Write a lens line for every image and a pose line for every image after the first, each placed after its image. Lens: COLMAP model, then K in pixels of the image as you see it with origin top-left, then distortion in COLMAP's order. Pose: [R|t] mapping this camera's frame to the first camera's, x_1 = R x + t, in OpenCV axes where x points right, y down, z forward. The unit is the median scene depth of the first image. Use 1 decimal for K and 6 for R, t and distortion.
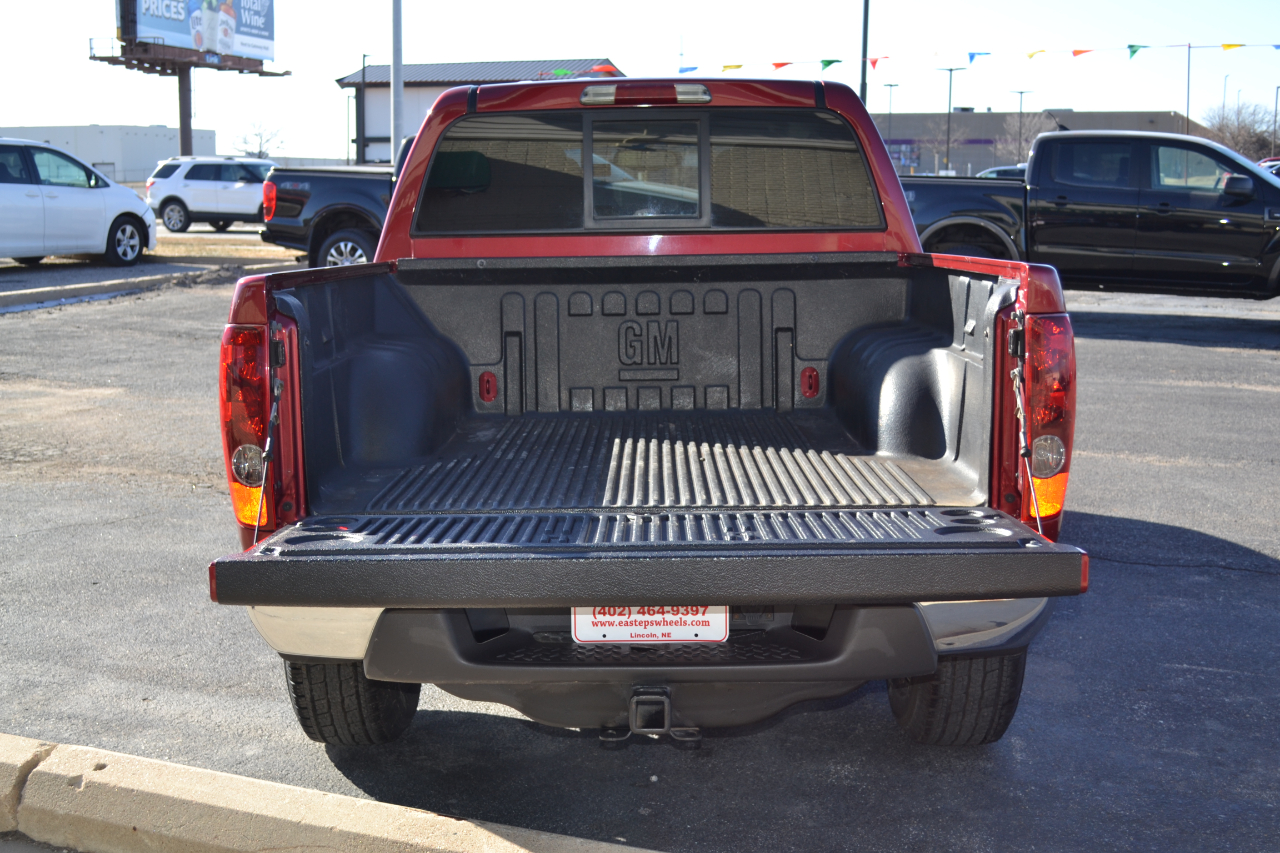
lens RADIAL K [[1610.7, 0, 640.0], [0, 1610.7, 426.5], [0, 0, 1]] dist [-0.039339, -0.010384]
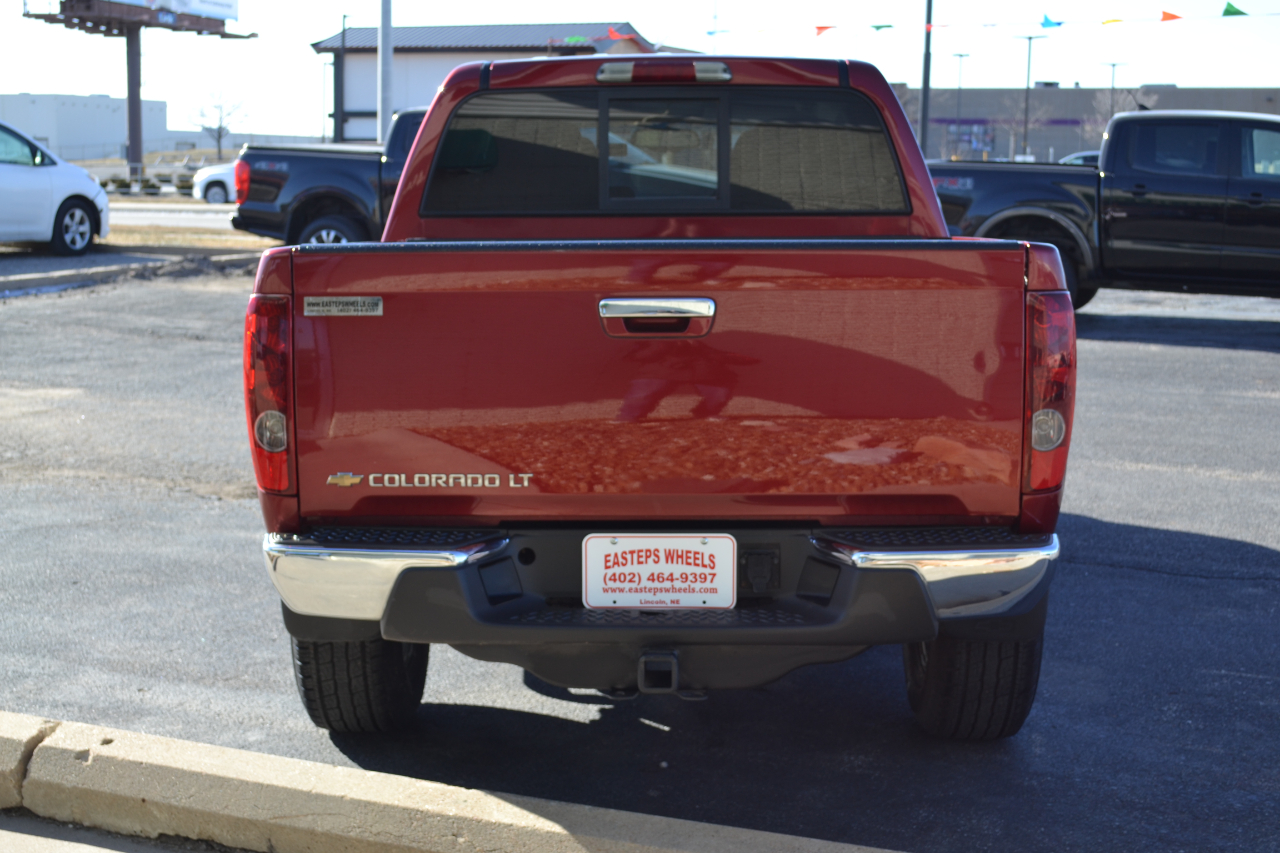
lens RADIAL K [[1909.5, 0, 640.0], [0, 1909.5, 426.5], [0, 0, 1]] dist [-0.009870, -0.043498]
pose [[0.999875, 0.010175, -0.012076, 0.002536], [-0.010362, 0.999826, -0.015490, 0.012393], [0.011917, 0.015613, 0.999807, -0.072510]]
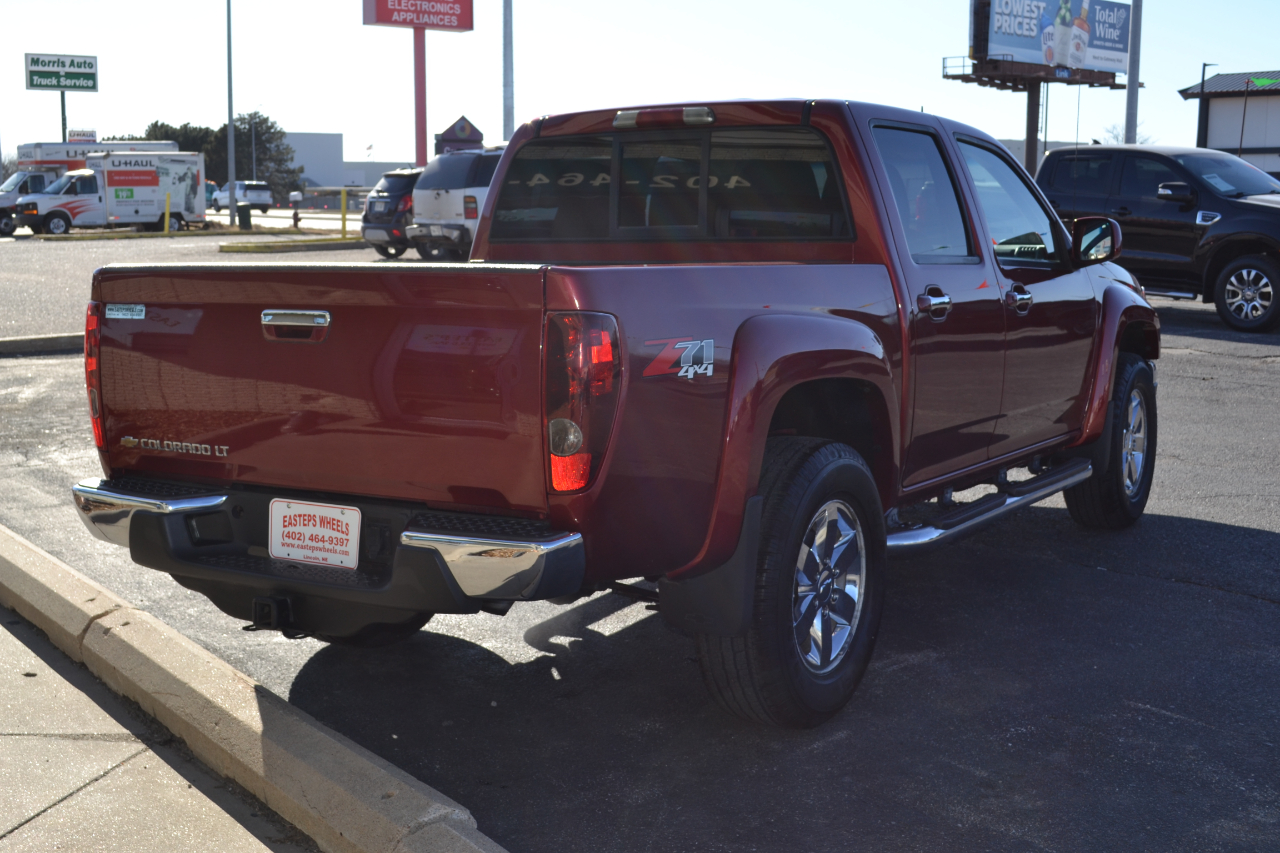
lens RADIAL K [[1610.7, 0, 640.0], [0, 1610.7, 426.5], [0, 0, 1]] dist [-0.039339, -0.010384]
pose [[0.854393, 0.069077, -0.515015, 0.287646], [-0.073192, 0.997242, 0.012333, -0.002163], [0.514446, 0.027158, 0.857092, 0.018314]]
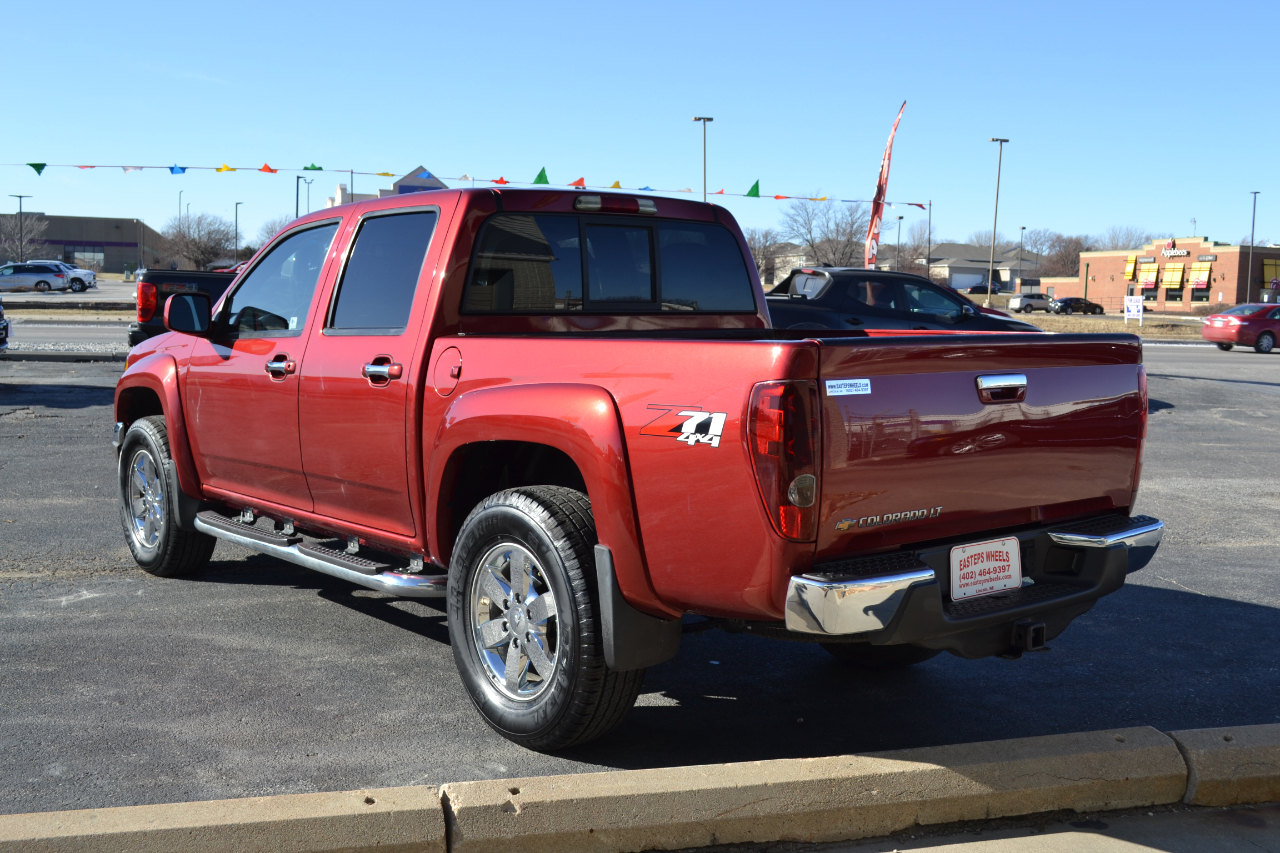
lens RADIAL K [[1350.0, 0, 640.0], [0, 1350.0, 426.5], [0, 0, 1]] dist [-0.057519, -0.001633]
pose [[0.769797, -0.043106, 0.636832, -0.332400], [0.069695, 0.997428, -0.016734, -0.005898], [-0.634473, 0.057266, 0.770821, 0.086412]]
